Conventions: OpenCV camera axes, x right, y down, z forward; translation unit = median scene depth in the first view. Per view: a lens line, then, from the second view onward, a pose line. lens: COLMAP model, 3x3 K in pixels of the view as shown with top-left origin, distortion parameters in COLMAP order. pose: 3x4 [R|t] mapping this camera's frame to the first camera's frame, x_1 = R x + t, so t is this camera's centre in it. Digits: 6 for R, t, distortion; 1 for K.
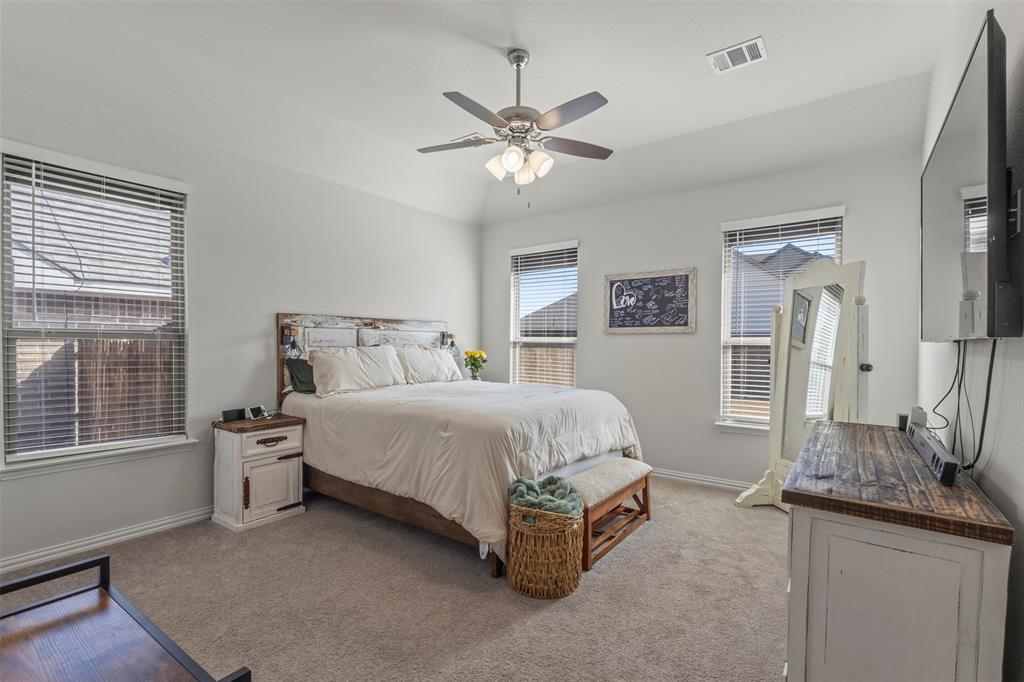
lens RADIAL K [[478.7, 0, 511.6], [0, 478.7, 349.1], [0, 0, 1]] dist [0.003042, 0.000108]
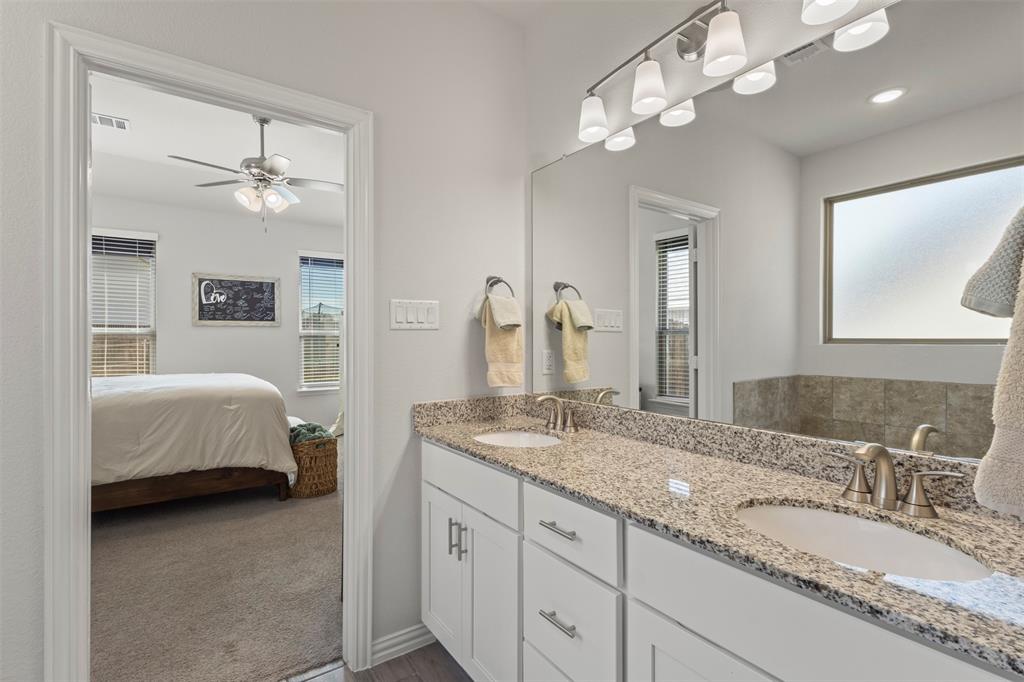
lens RADIAL K [[478.7, 0, 508.4], [0, 478.7, 335.2], [0, 0, 1]] dist [0.003042, 0.000108]
pose [[0.325113, -0.002608, 0.945671, -0.647456], [0.013129, 0.999912, -0.001757, 0.001735], [-0.945584, 0.012987, 0.325119, -0.047905]]
